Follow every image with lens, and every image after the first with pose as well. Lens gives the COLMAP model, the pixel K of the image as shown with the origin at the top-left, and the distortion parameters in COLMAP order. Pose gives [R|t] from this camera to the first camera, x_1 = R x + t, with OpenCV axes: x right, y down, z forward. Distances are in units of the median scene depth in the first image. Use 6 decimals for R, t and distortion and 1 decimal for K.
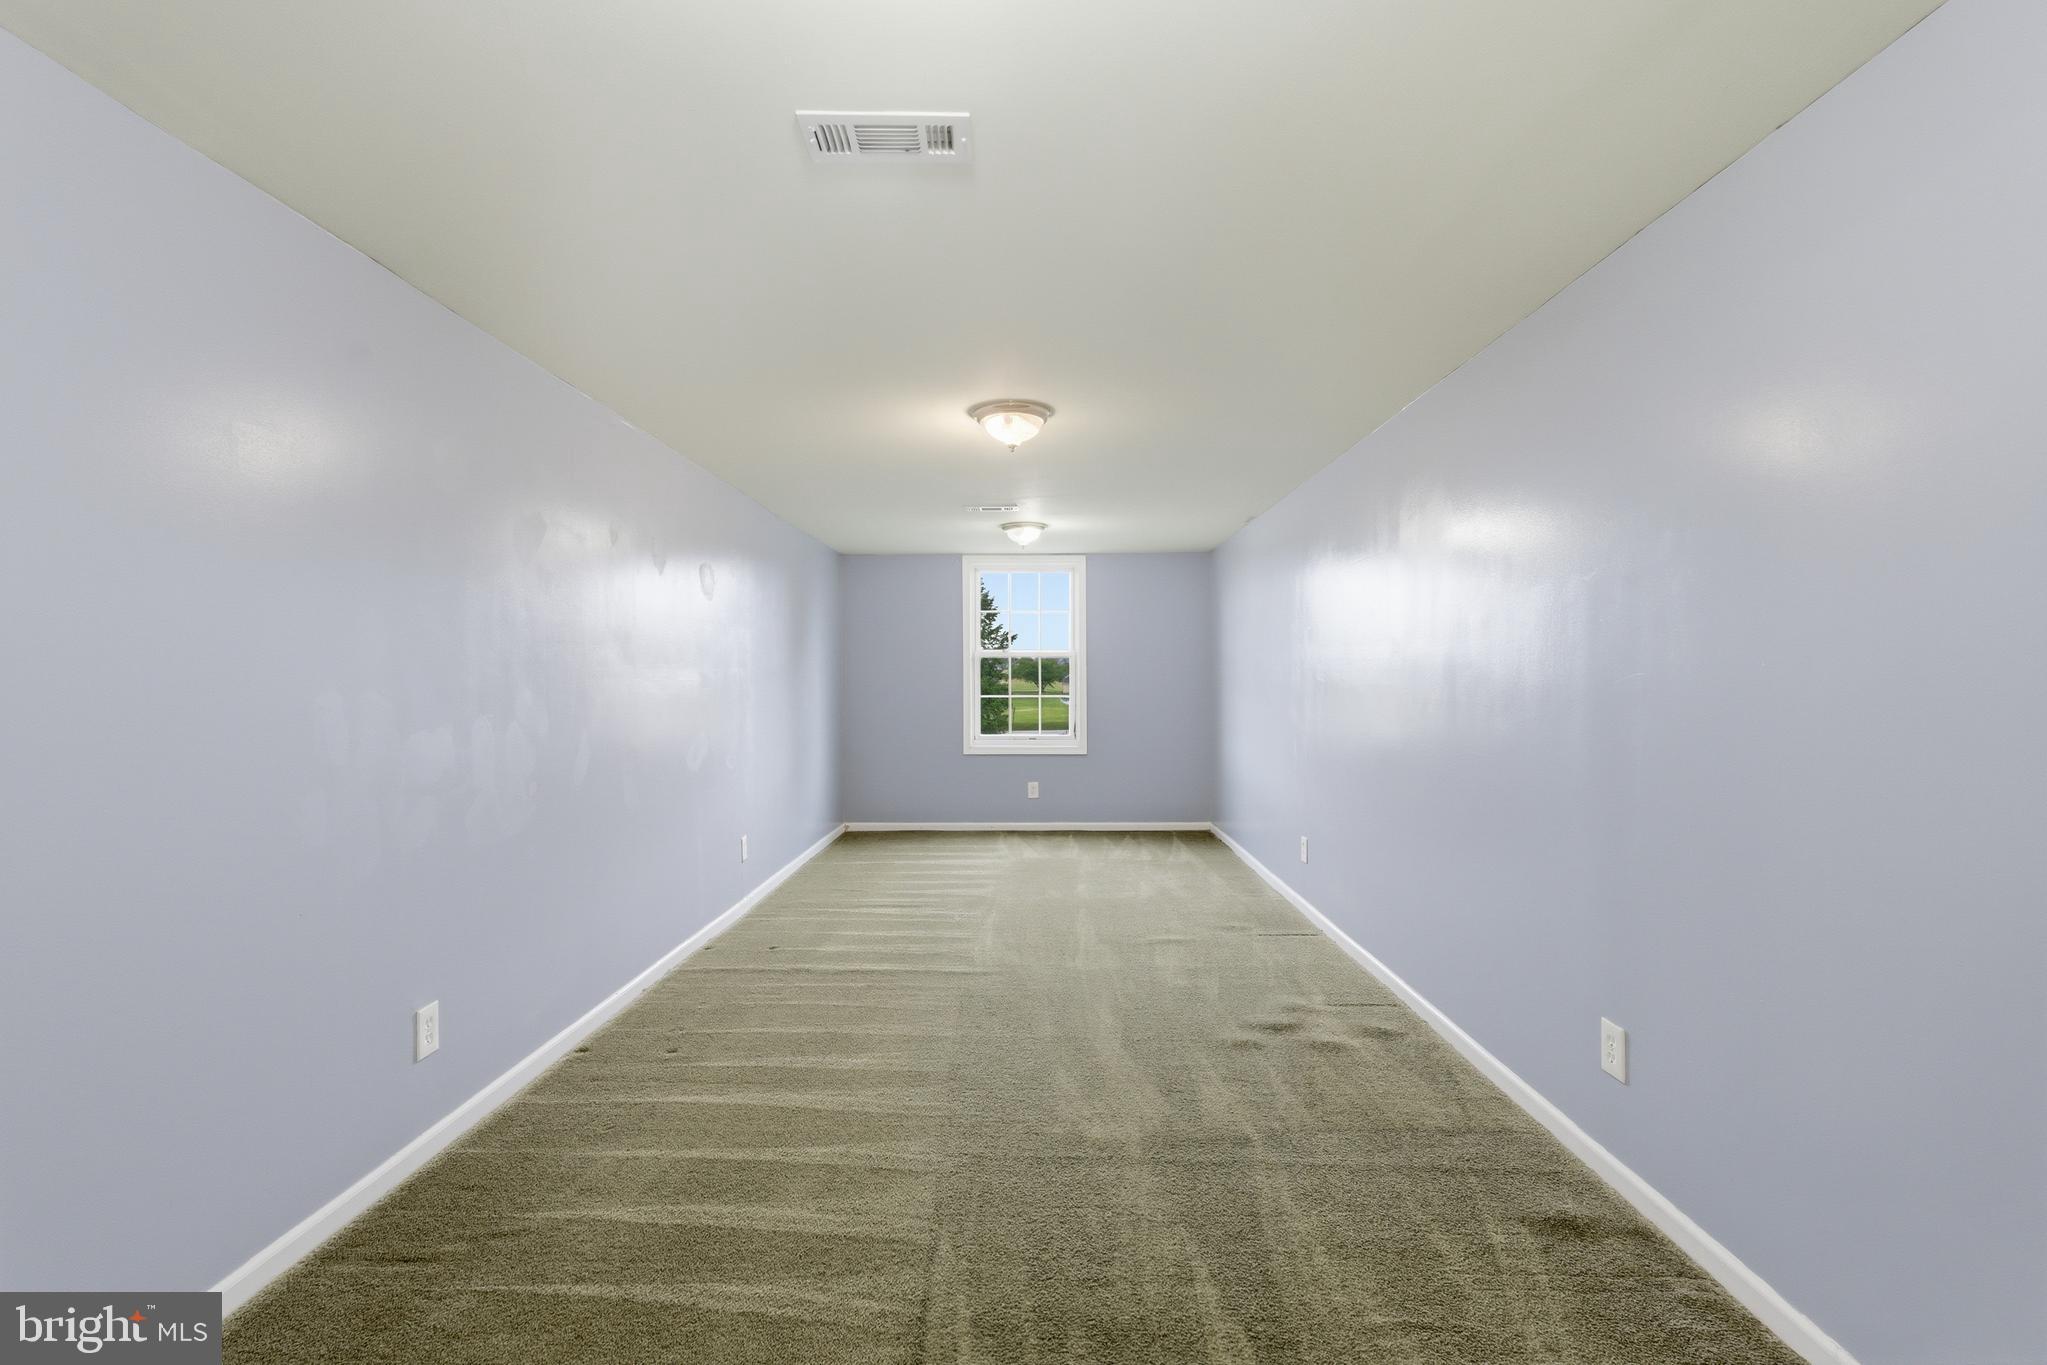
lens RADIAL K [[915.6, 0, 1032.9], [0, 915.6, 665.2], [0, 0, 1]] dist [-0.000966, -0.000431]
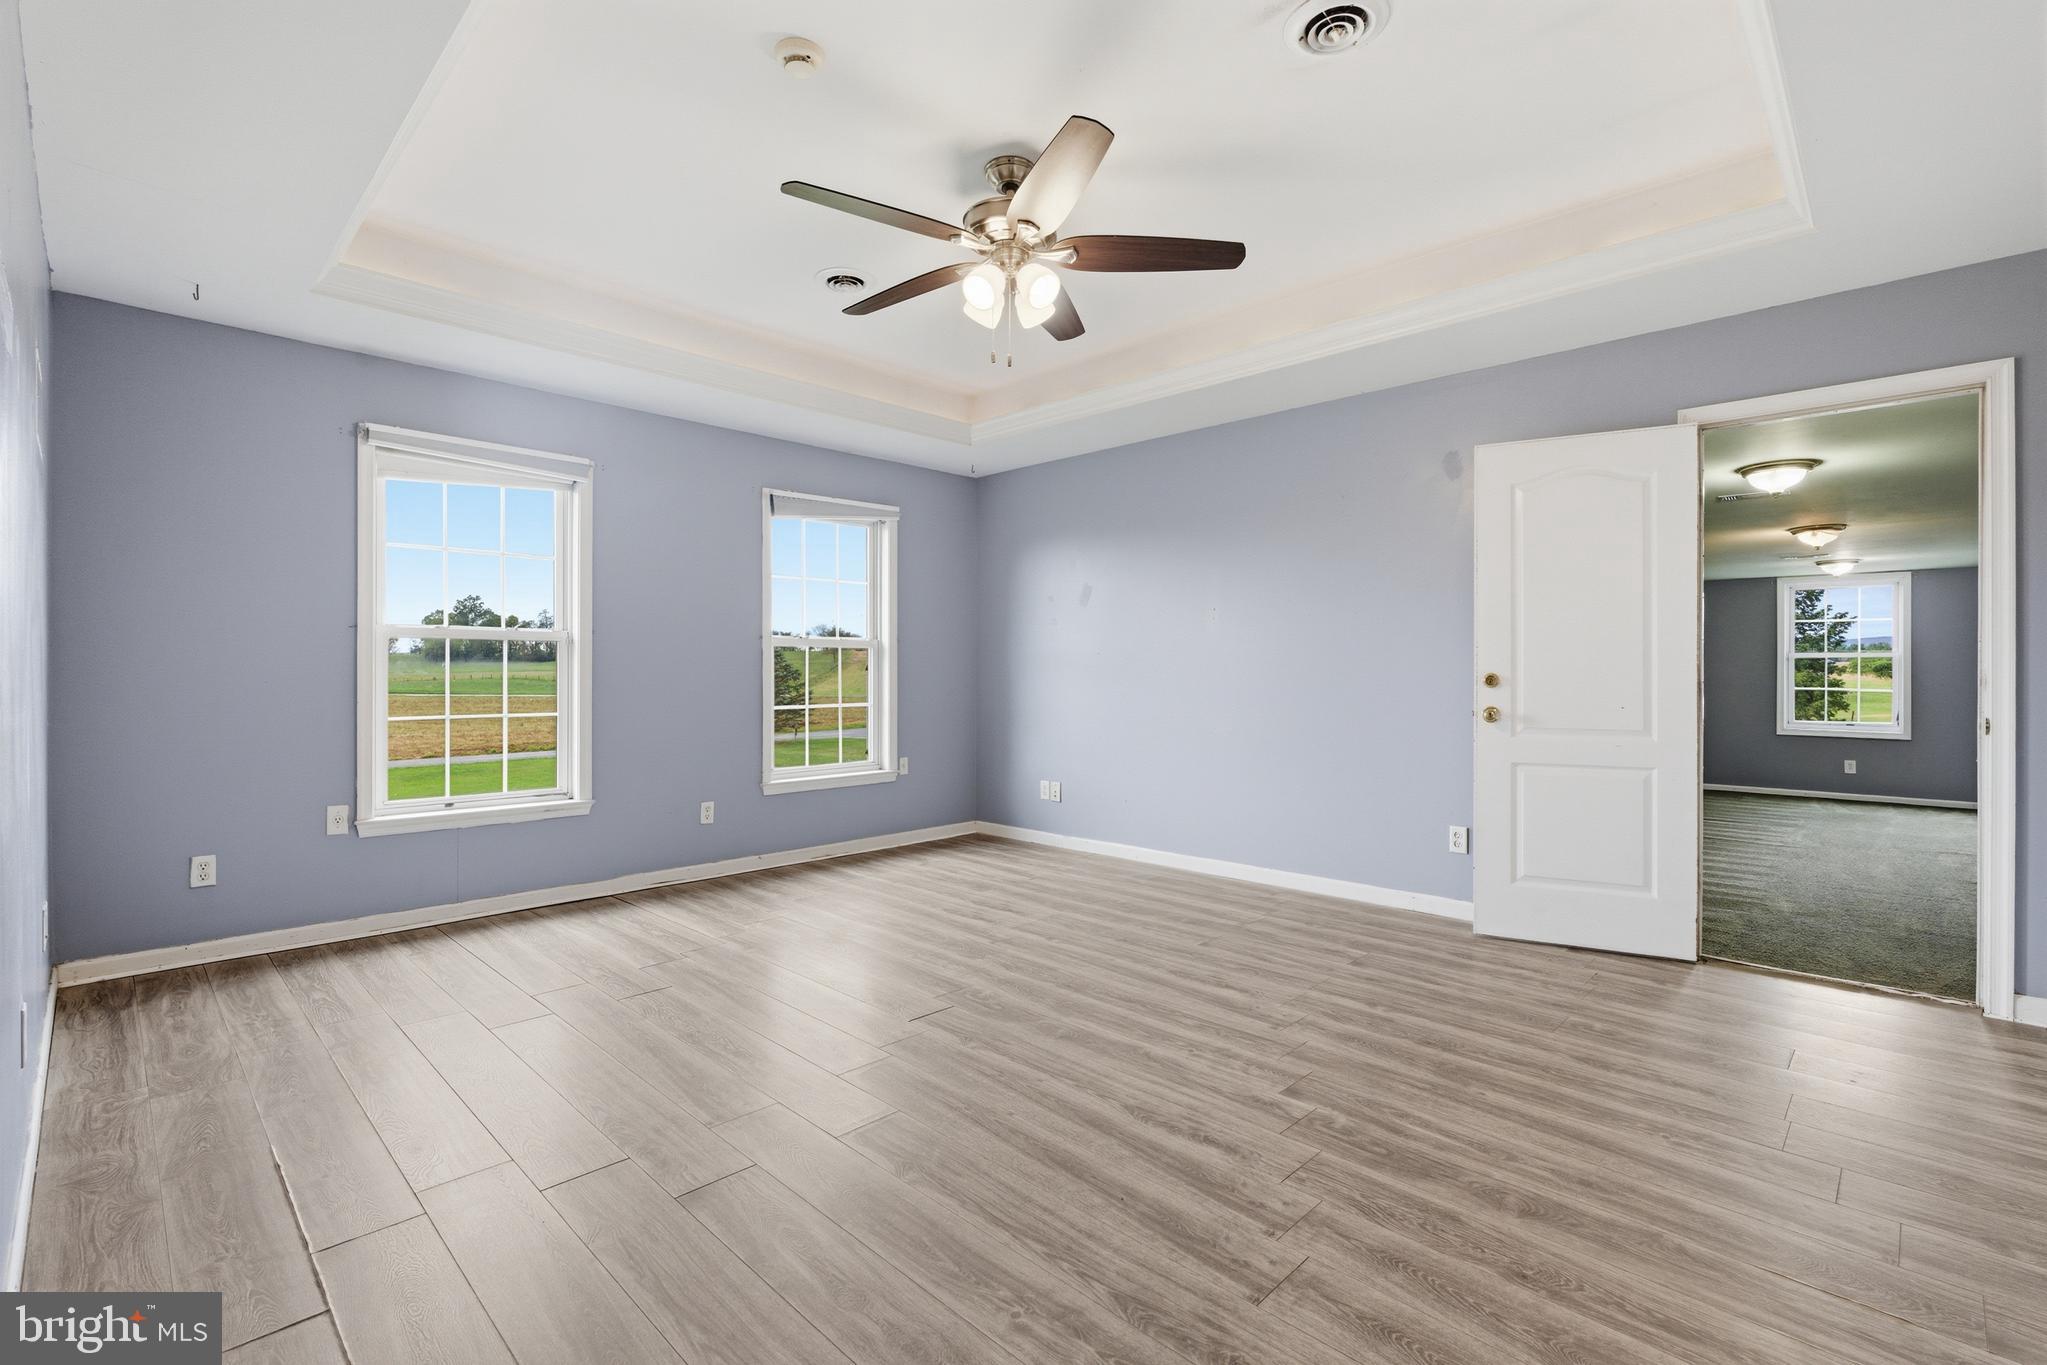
lens RADIAL K [[919.7, 0, 1029.8], [0, 919.7, 673.6], [0, 0, 1]] dist [-0.001490, 0.000053]
pose [[0.730536, 0.008779, -0.682818, 0.038057], [0.002579, 0.999875, 0.015614, -0.008462], [0.682870, -0.013168, 0.730422, -0.654484]]
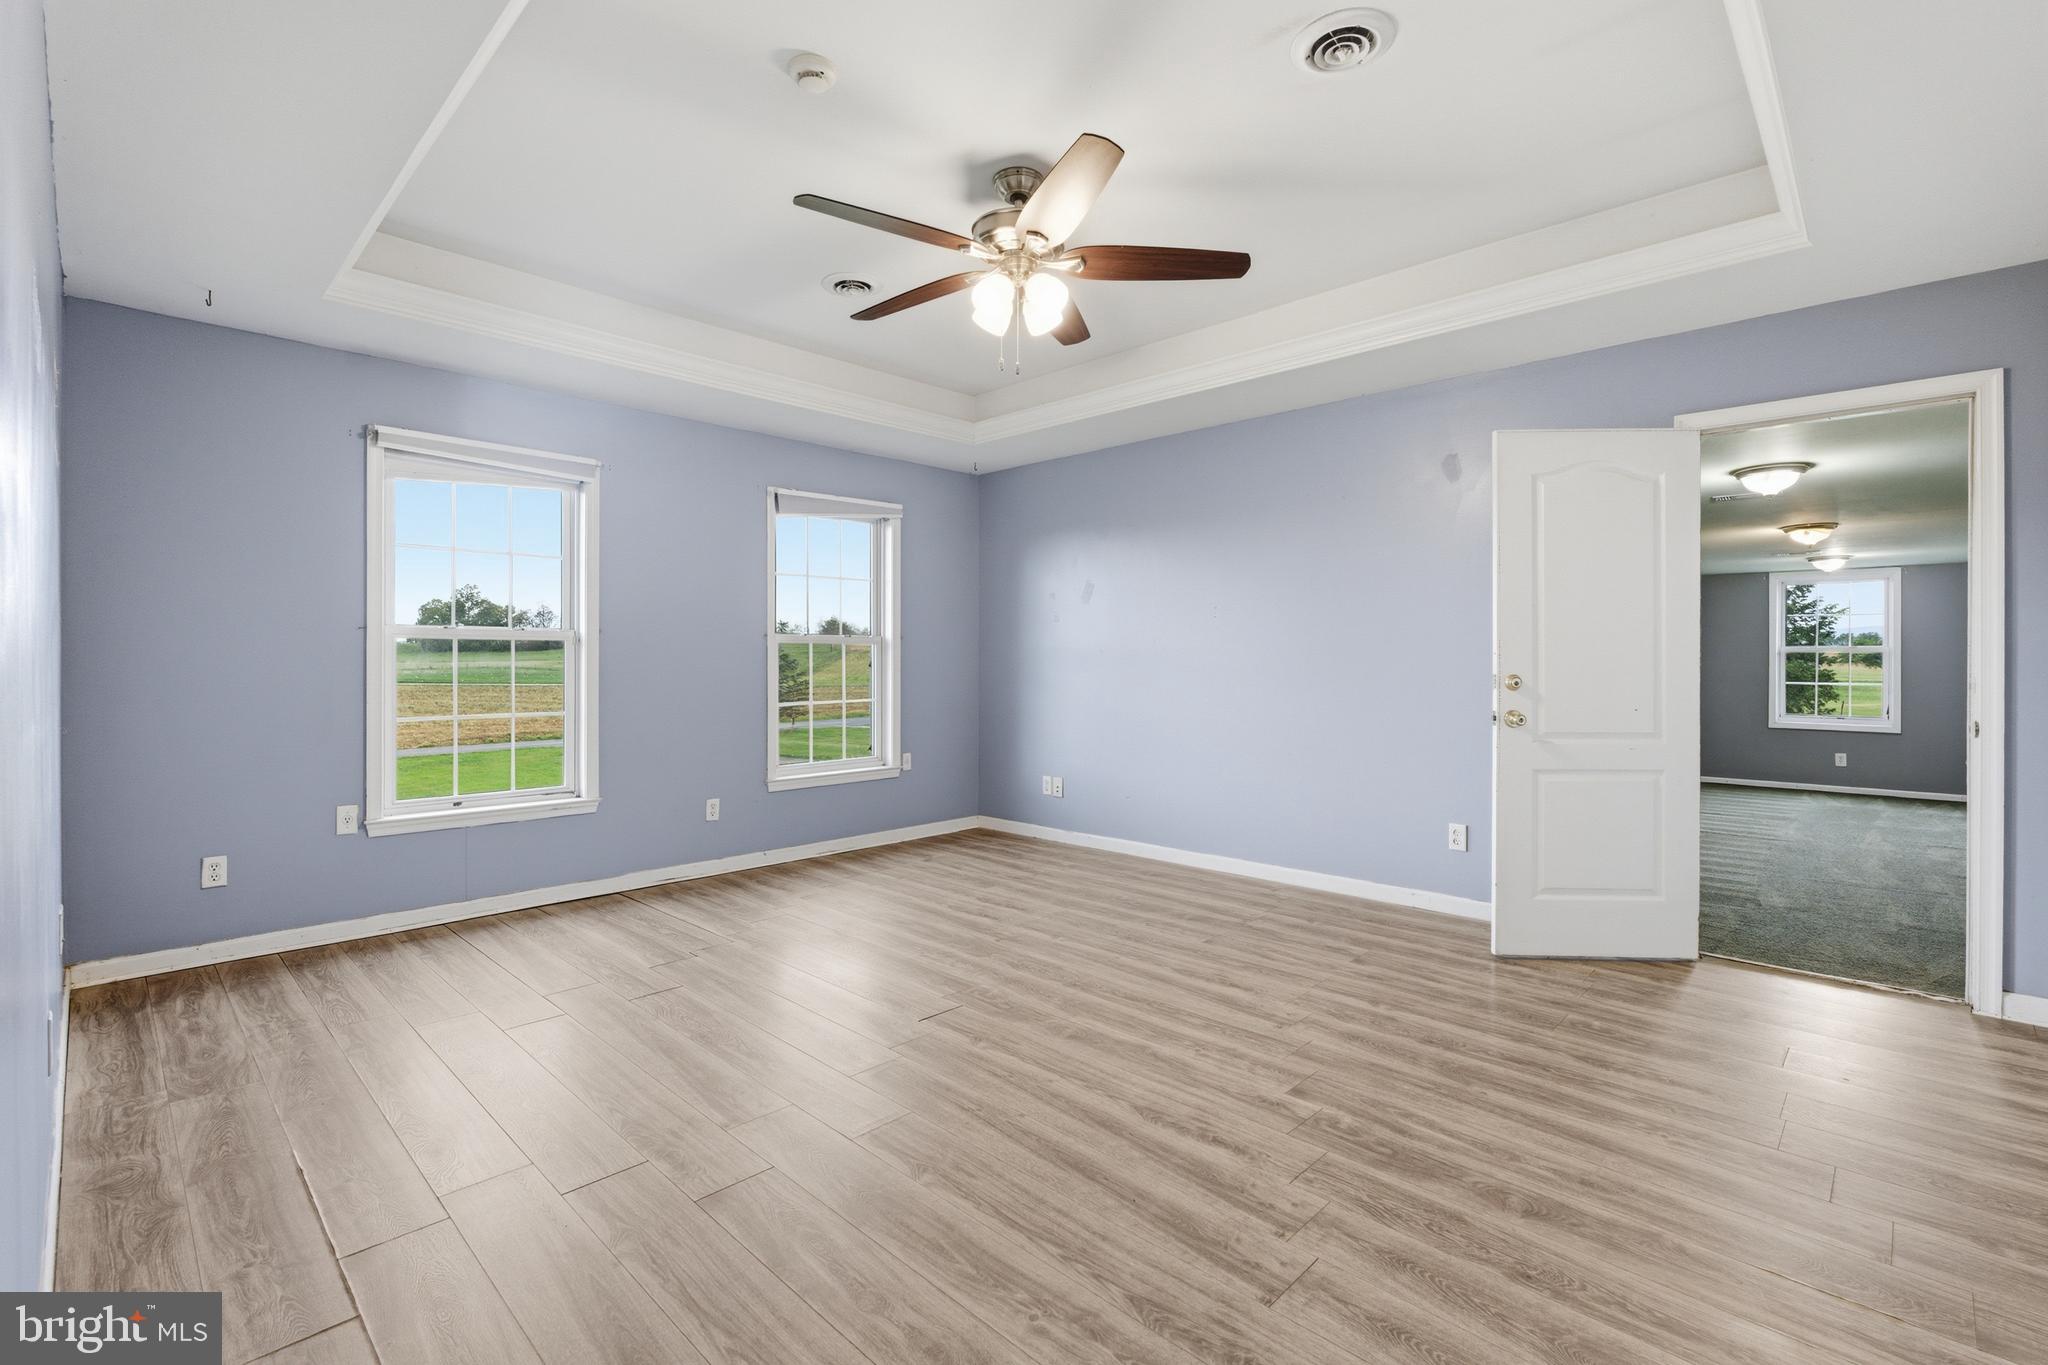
lens RADIAL K [[916.1, 0, 1033.4], [0, 916.1, 665.2], [0, 0, 1]] dist [-0.000966, -0.000431]
pose [[0.734918, 0.009513, -0.678089, 0.037300], [0.002638, 0.999854, 0.016887, -0.013815], [0.678151, -0.014200, 0.734785, -0.659474]]
